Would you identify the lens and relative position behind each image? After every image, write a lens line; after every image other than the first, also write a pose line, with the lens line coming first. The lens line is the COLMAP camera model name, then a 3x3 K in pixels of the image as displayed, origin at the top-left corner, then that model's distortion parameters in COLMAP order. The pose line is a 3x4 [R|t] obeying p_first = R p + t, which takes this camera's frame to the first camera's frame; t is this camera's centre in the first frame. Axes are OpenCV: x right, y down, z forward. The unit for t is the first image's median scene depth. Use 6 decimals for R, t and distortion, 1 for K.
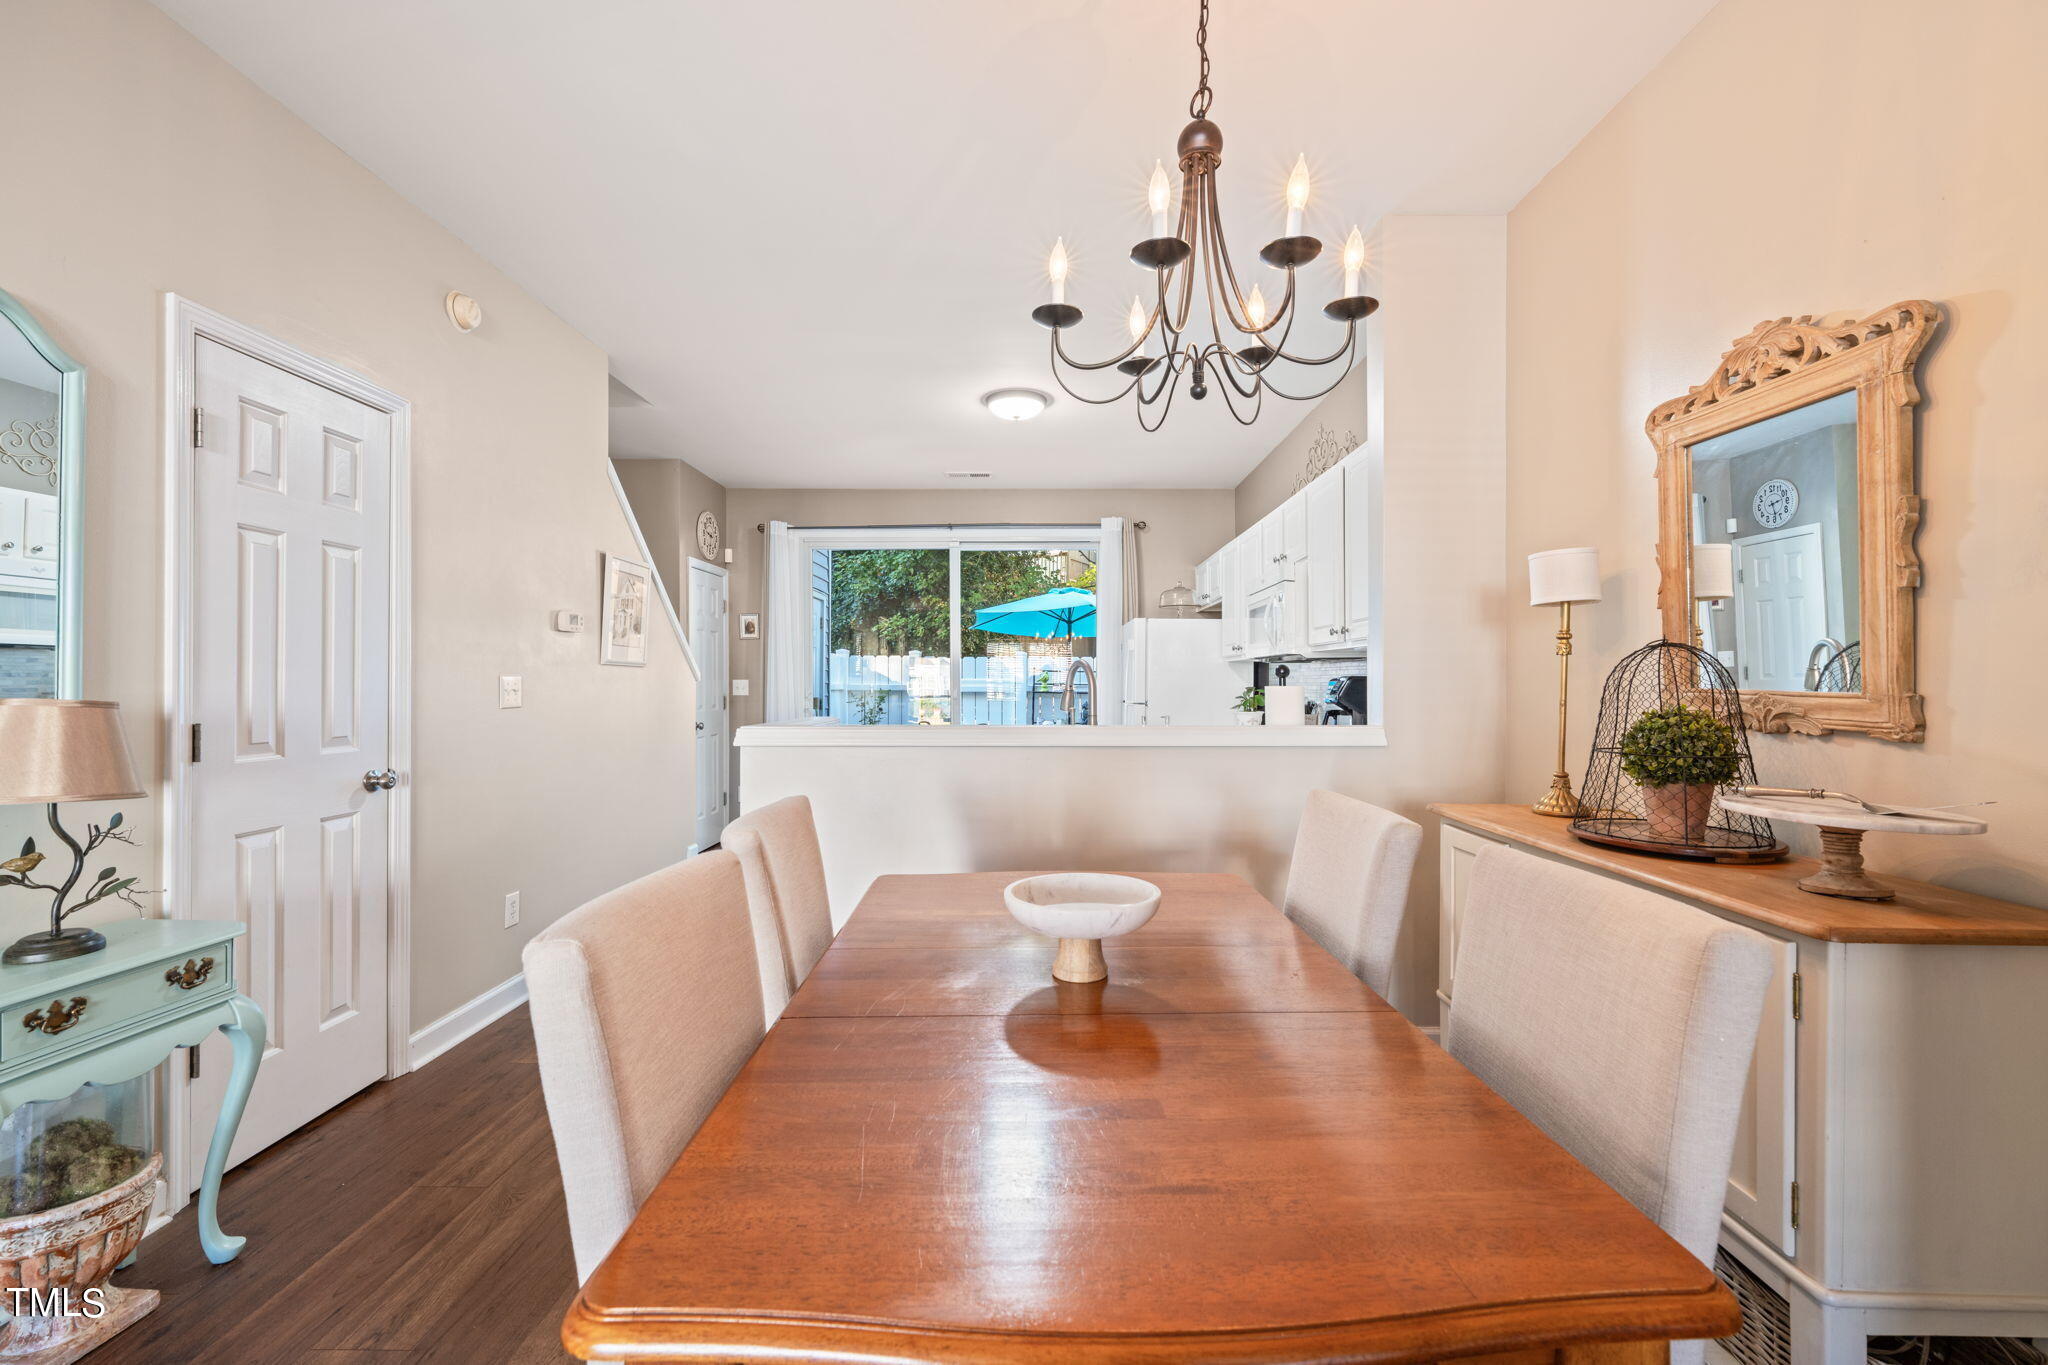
lens RADIAL K [[839.0, 0, 1014.7], [0, 839.0, 680.9], [0, 0, 1]] dist [0.001999, 0.000207]
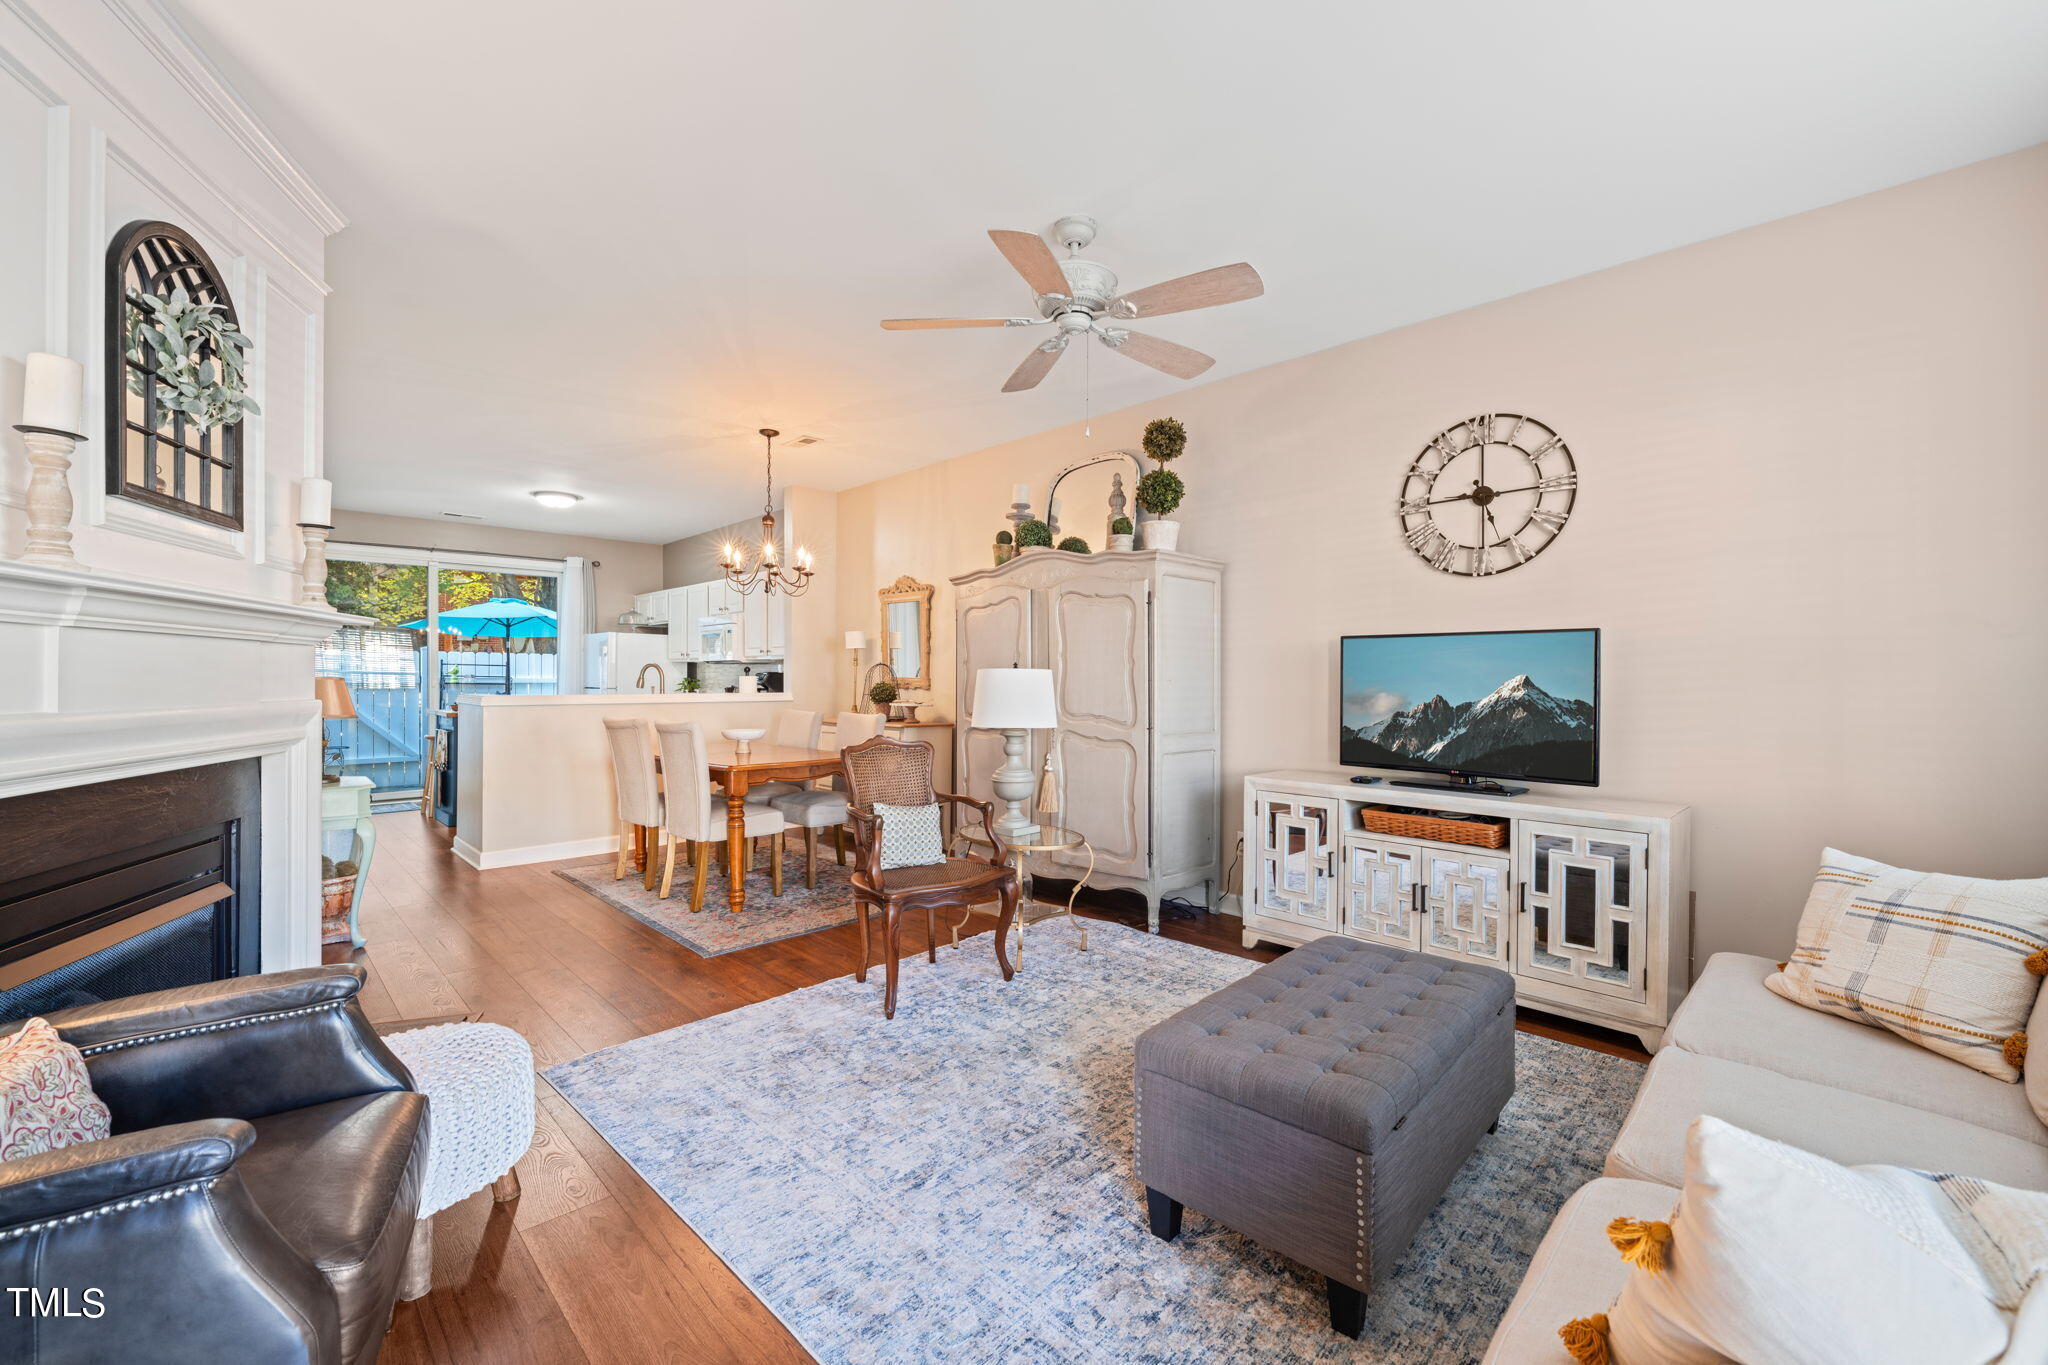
lens RADIAL K [[814.5, 0, 1024.0], [0, 814.5, 682.5], [0, 0, 1]] dist [0.006992, 0.000201]
pose [[0.698034, -0.000777, 0.716064, -0.794487], [-0.005360, 0.999966, 0.006311, 0.005553], [-0.716045, -0.008243, 0.698006, -1.148232]]
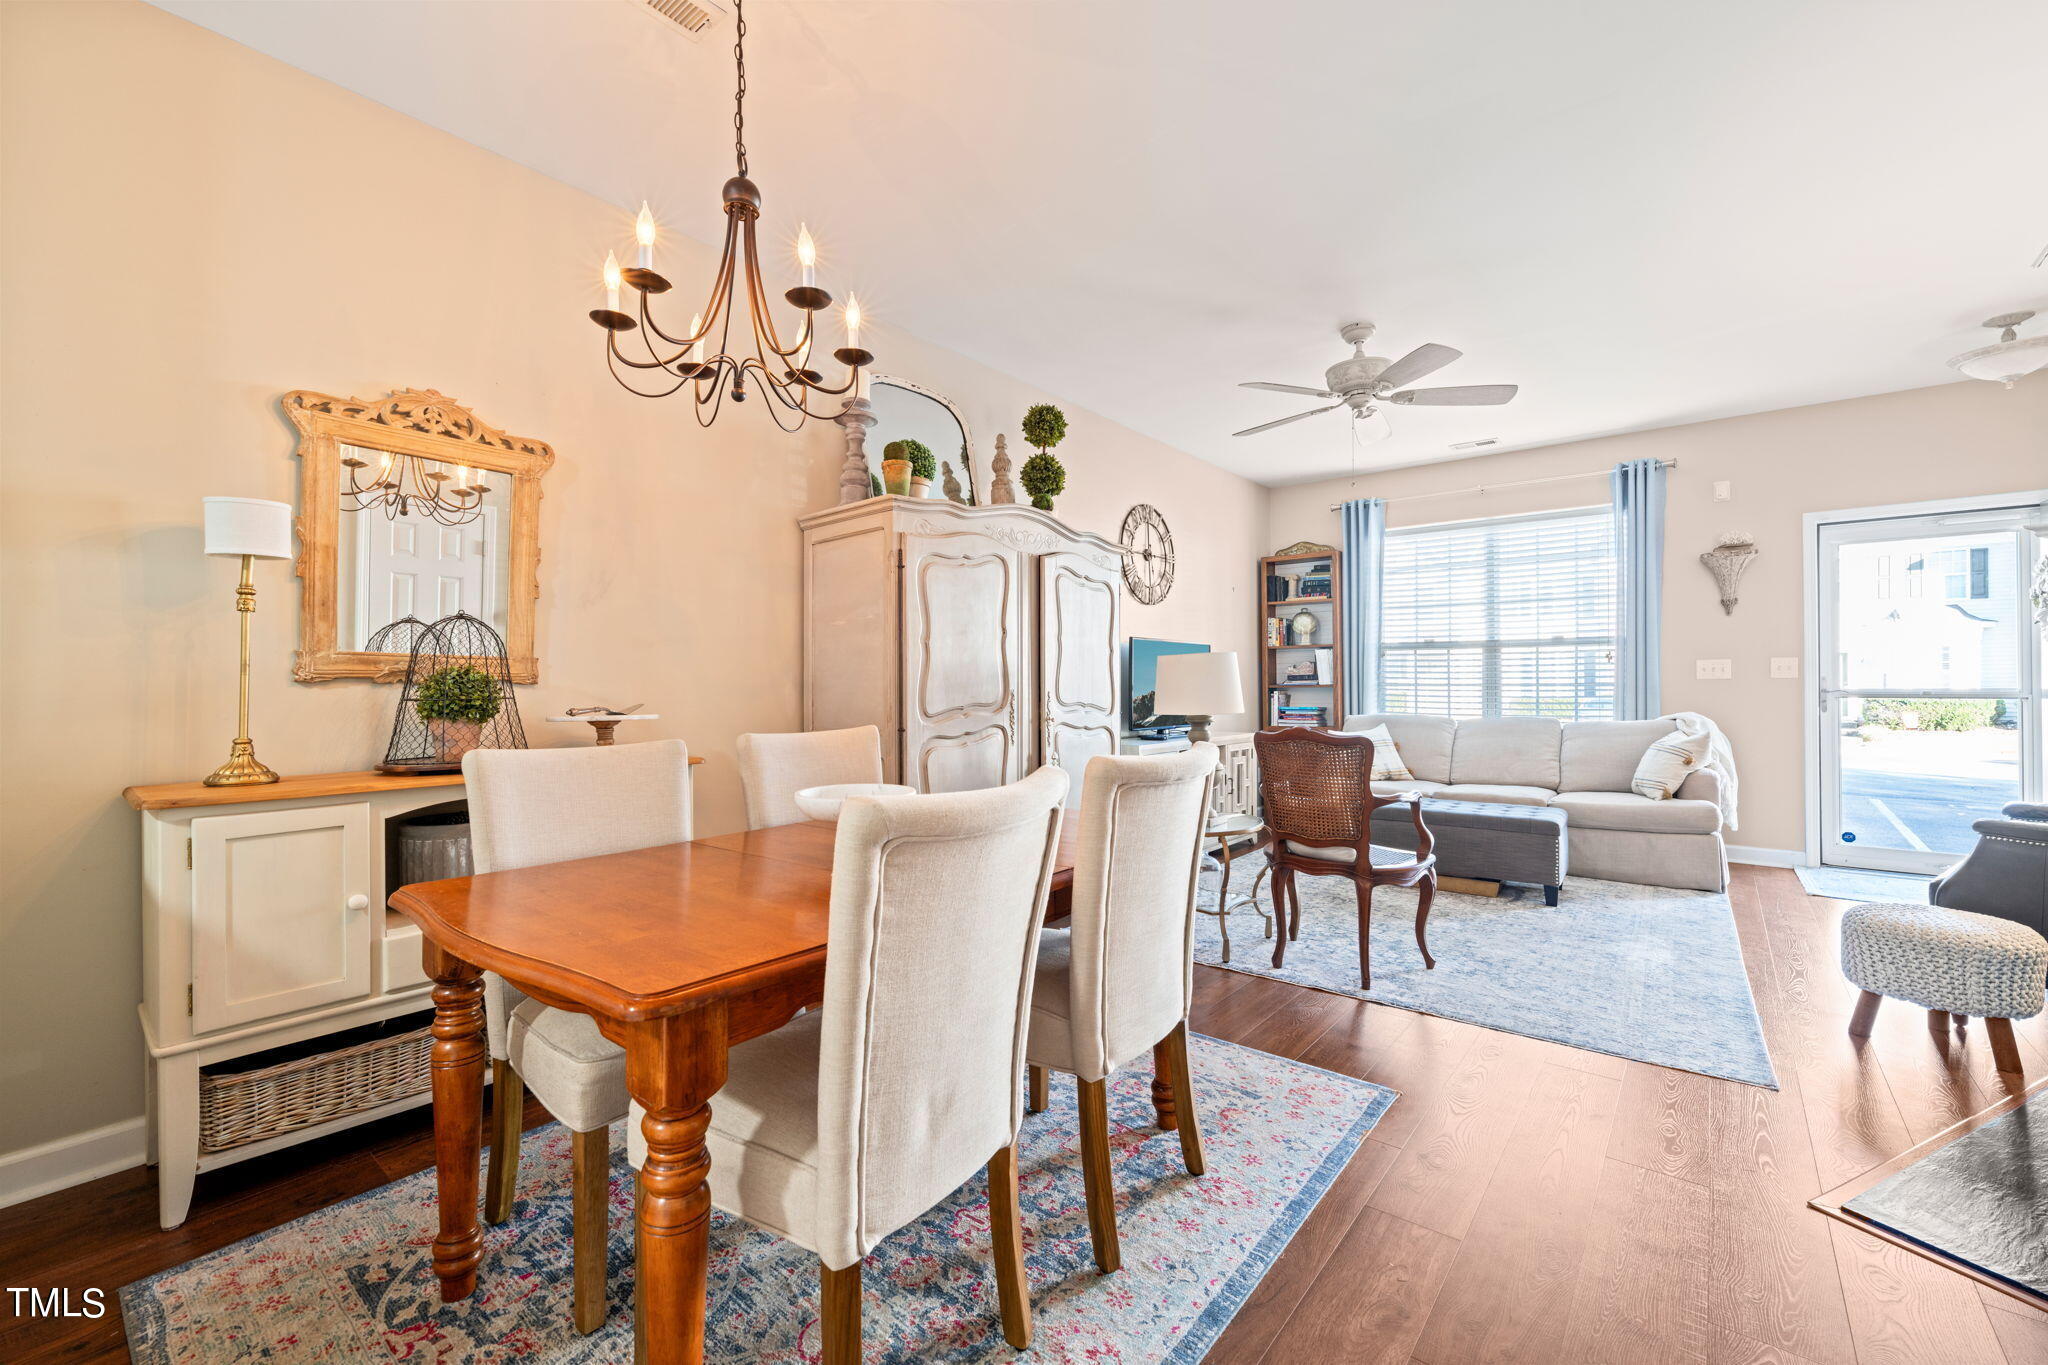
lens RADIAL K [[833.2, 0, 1030.1], [0, 833.2, 681.2], [0, 0, 1]] dist [0.000375, -0.000075]
pose [[-0.787177, 0.004900, 0.616708, -0.466616], [0.003202, 0.999987, -0.003858, 0.041611], [-0.616719, -0.001062, -0.787183, 0.932810]]
